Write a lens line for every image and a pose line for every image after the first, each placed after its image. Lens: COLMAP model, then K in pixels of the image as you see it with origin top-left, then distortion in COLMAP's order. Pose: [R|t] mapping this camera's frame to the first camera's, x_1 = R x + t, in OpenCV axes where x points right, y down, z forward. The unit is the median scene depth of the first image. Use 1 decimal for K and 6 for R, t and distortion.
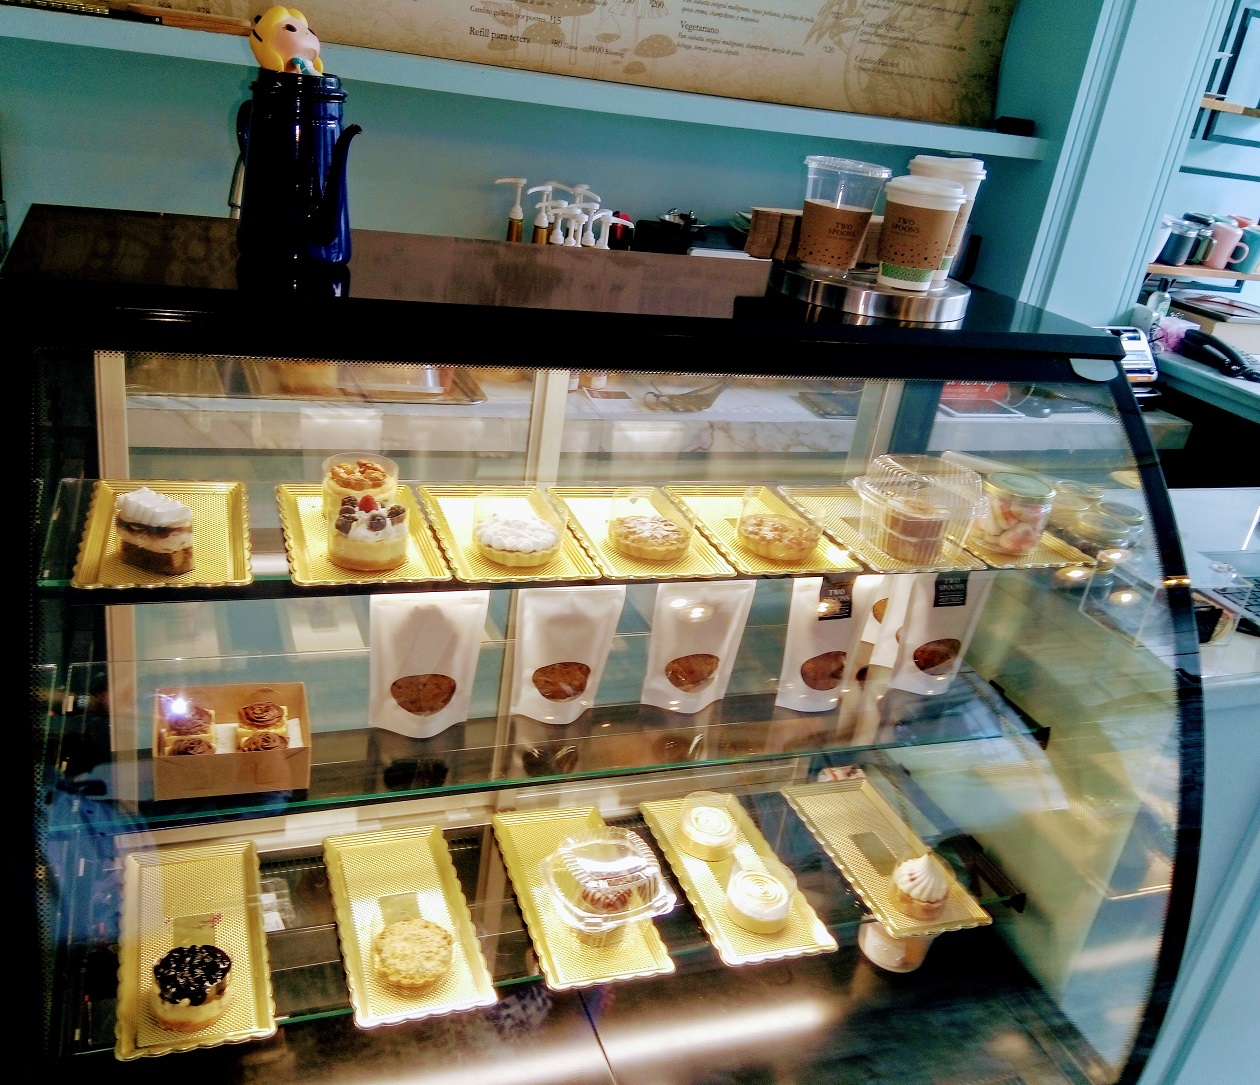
lens RADIAL K [[1136.5, 0, 630.0], [0, 1136.5, 542.5], [0, 0, 1]] dist [0.077347, -0.115851]
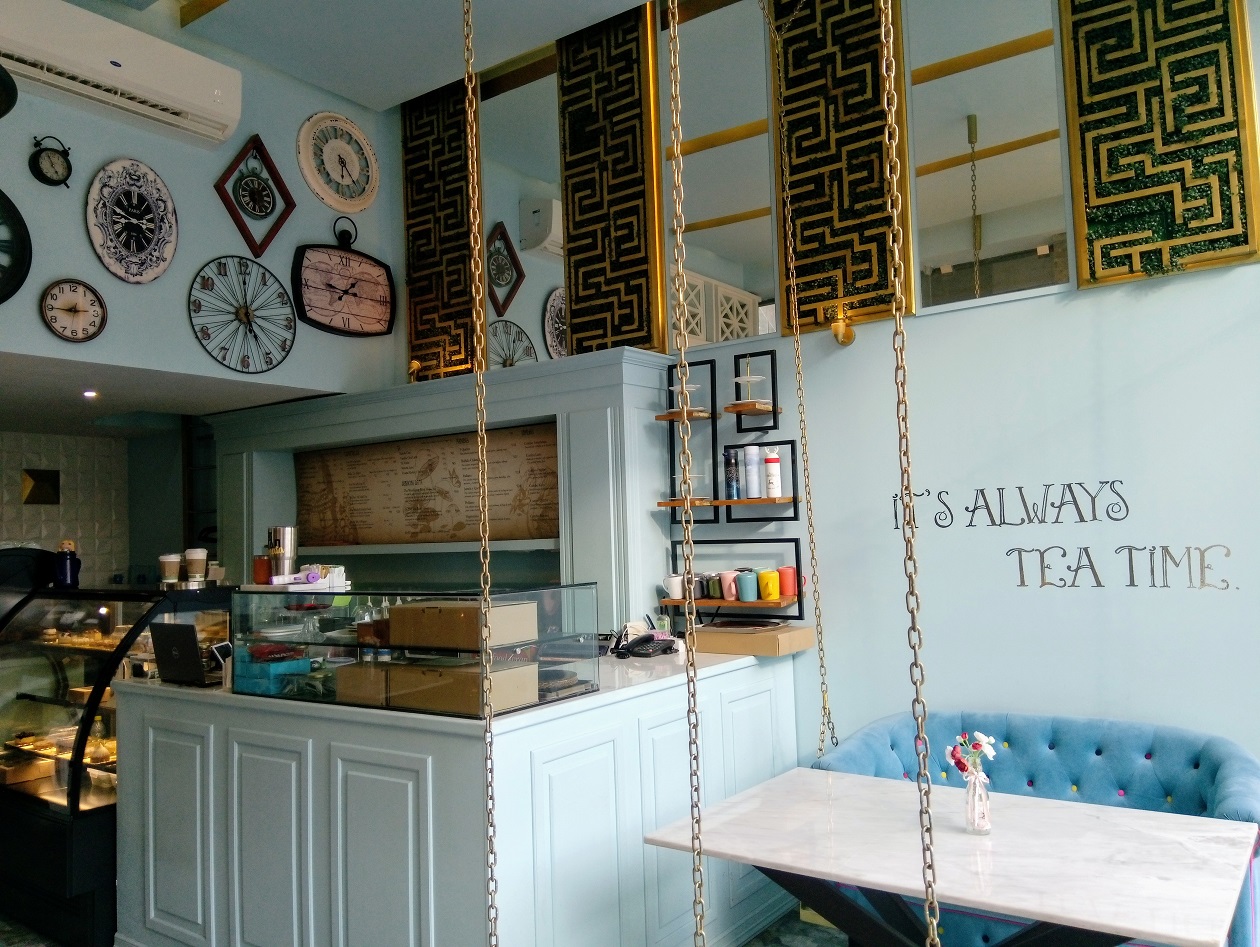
lens RADIAL K [[963.1, 0, 630.0], [0, 963.1, 473.5], [0, 0, 1]] dist [0.124904, -0.201015]
pose [[0.532888, -0.203229, -0.821418, 1.871952], [-0.246268, 0.891463, -0.380323, 0.149593], [0.809557, 0.404959, 0.425002, 0.377431]]
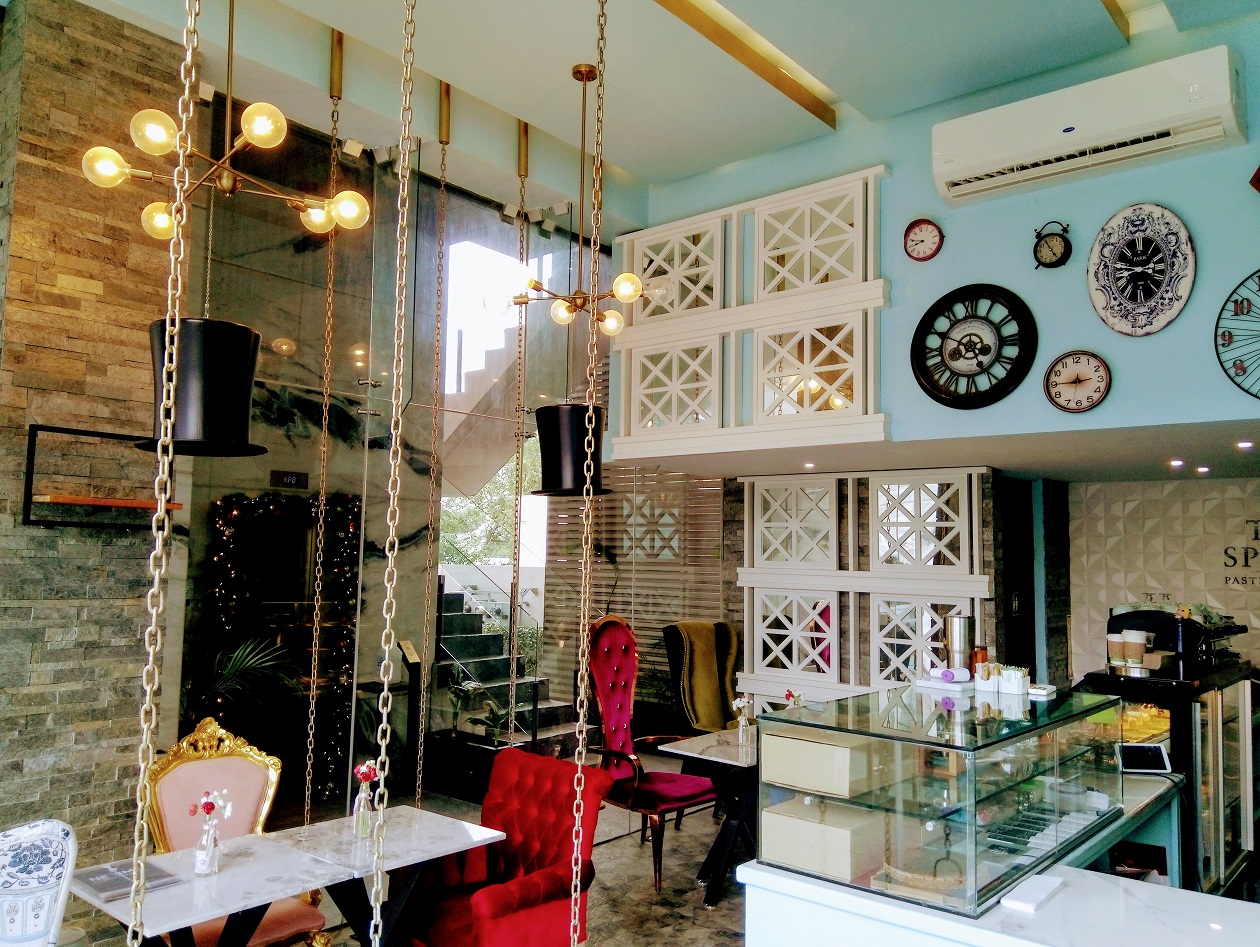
lens RADIAL K [[963.1, 0, 630.0], [0, 963.1, 473.5], [0, 0, 1]] dist [0.124904, -0.201015]
pose [[-0.860214, -0.193150, -0.471937, 1.516672], [-0.324277, 0.921451, 0.213946, -0.416233], [0.393543, 0.337078, -0.855279, 1.325519]]
